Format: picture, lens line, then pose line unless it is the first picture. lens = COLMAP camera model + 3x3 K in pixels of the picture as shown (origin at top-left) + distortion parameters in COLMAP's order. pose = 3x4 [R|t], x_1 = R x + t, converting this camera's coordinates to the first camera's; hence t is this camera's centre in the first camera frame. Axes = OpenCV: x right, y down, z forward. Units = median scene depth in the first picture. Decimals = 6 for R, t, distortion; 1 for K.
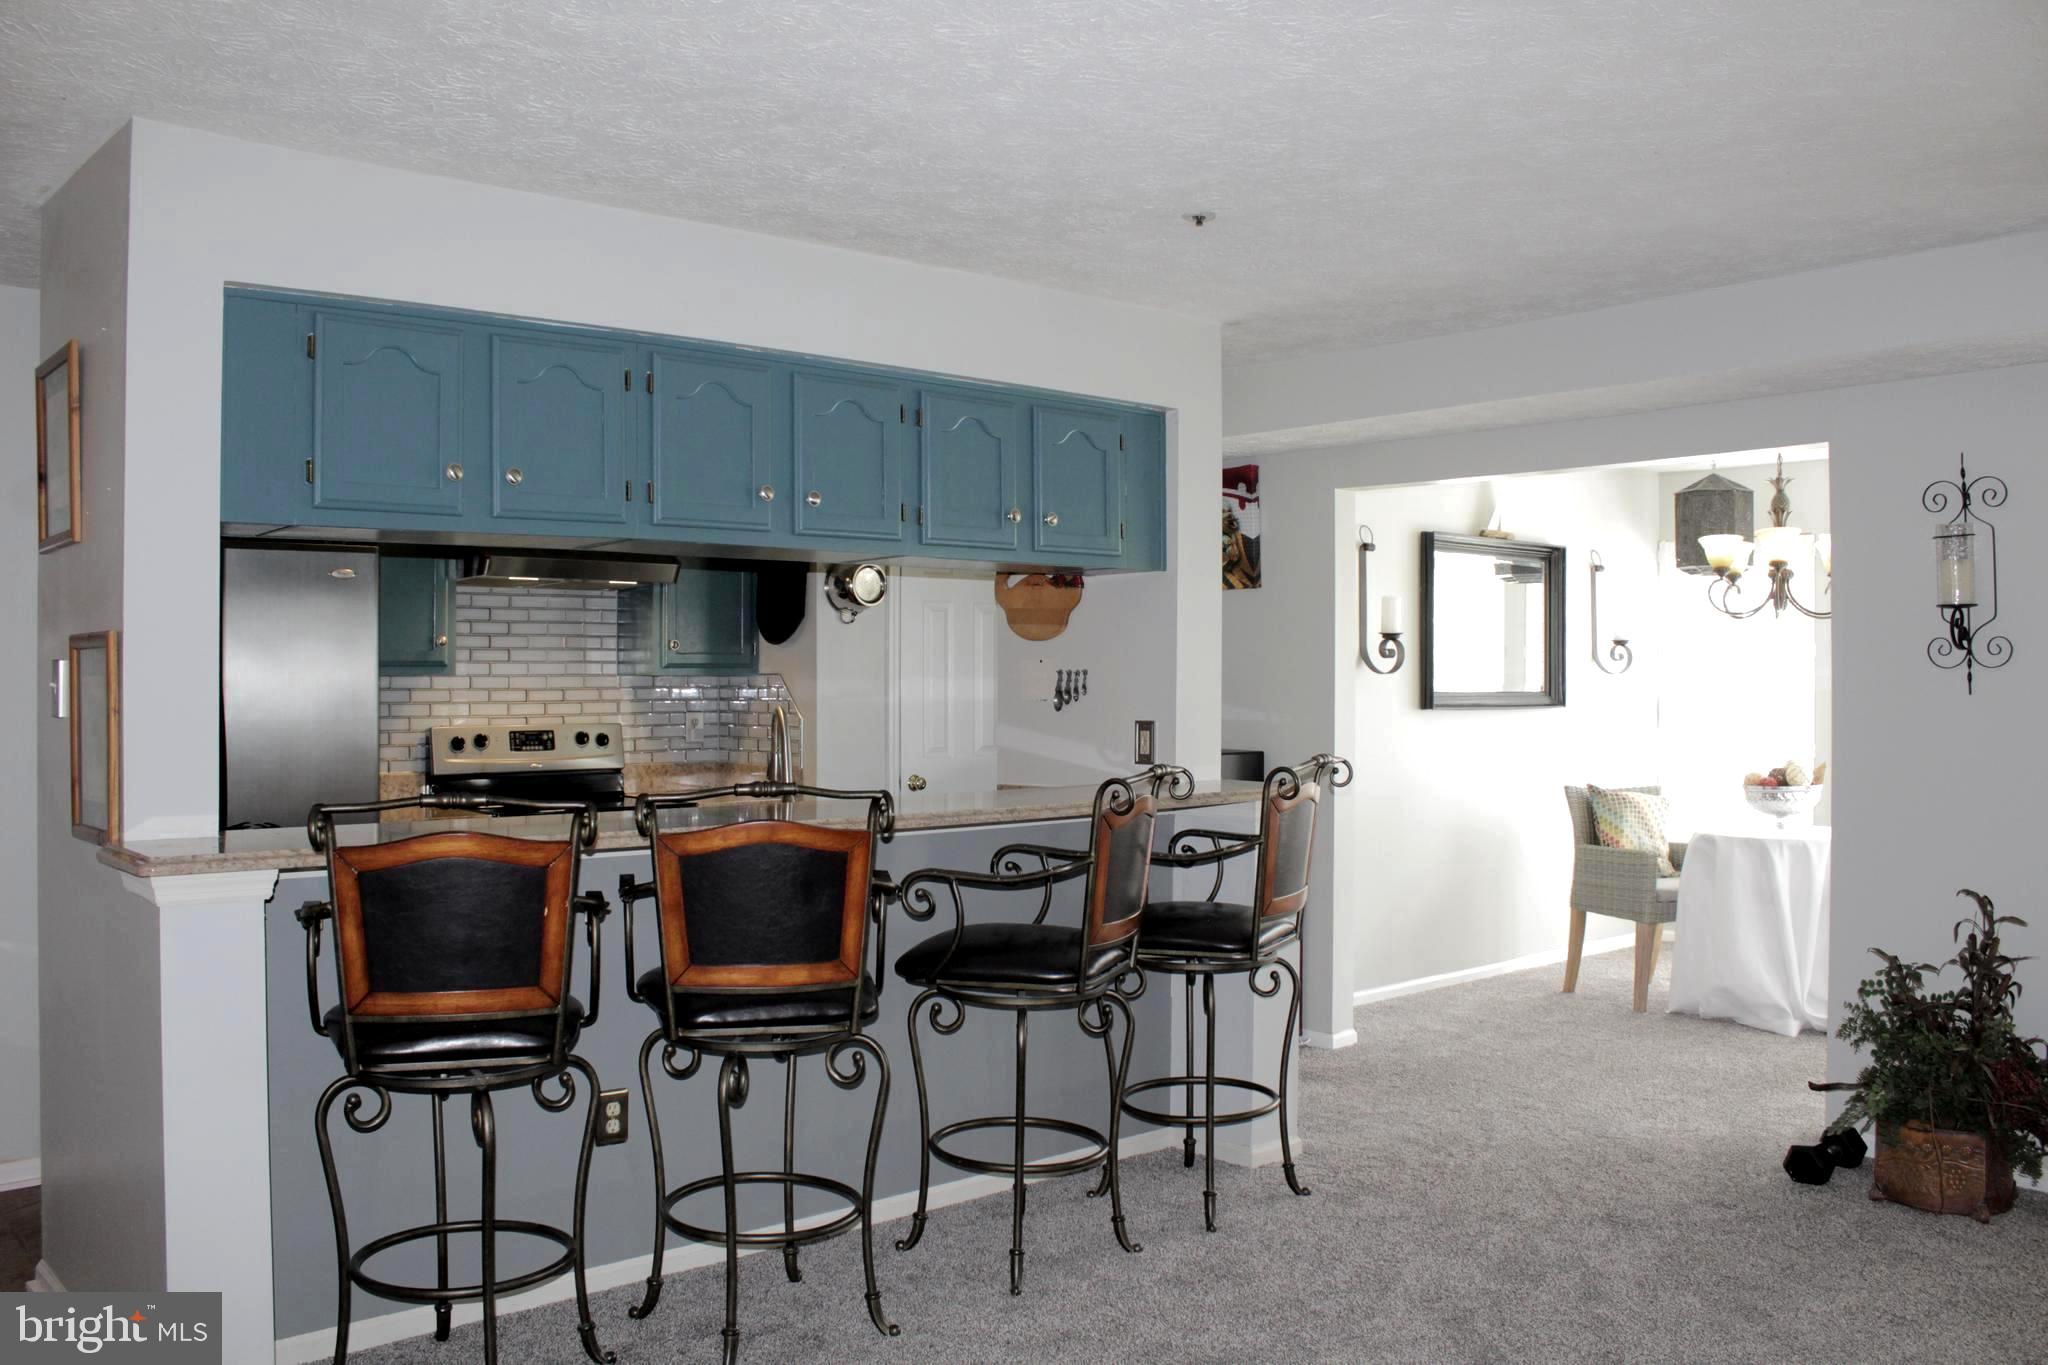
lens RADIAL K [[1686.0, 0, 1013.2], [0, 1686.0, 691.3], [0, 0, 1]] dist [-0.157998, 0.131769]
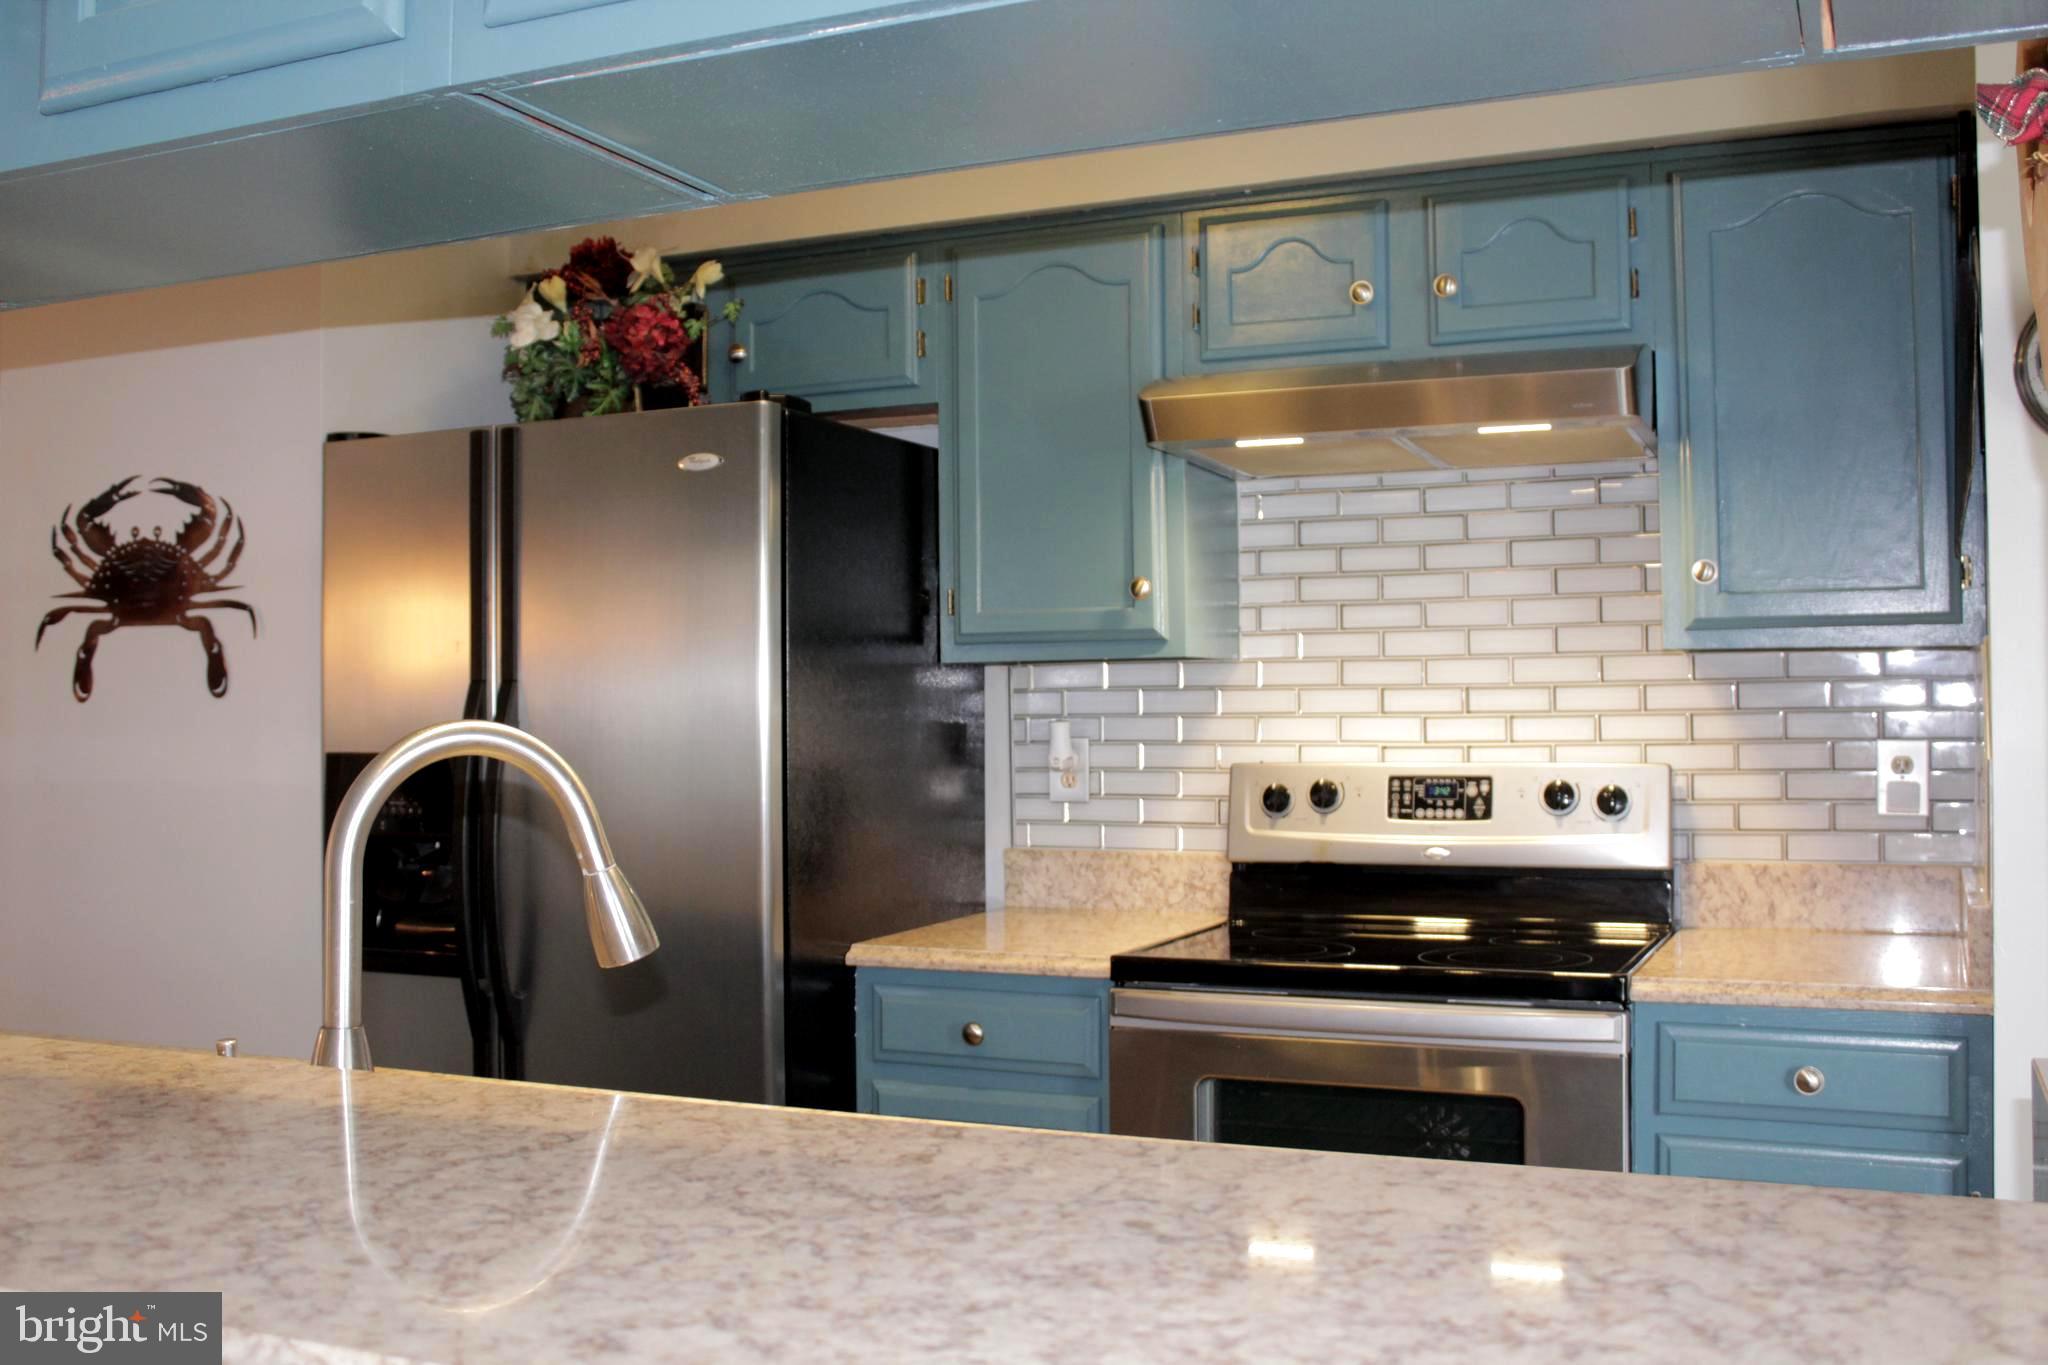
lens RADIAL K [[1917.9, 0, 1029.3], [0, 1917.9, 674.7], [0, 0, 1]] dist [-0.081566, 0.000000]
pose [[0.429614, -0.017585, -0.902841, 0.139568], [0.002066, 0.999827, -0.018491, 0.005091], [0.903010, 0.006079, 0.429576, 0.667232]]
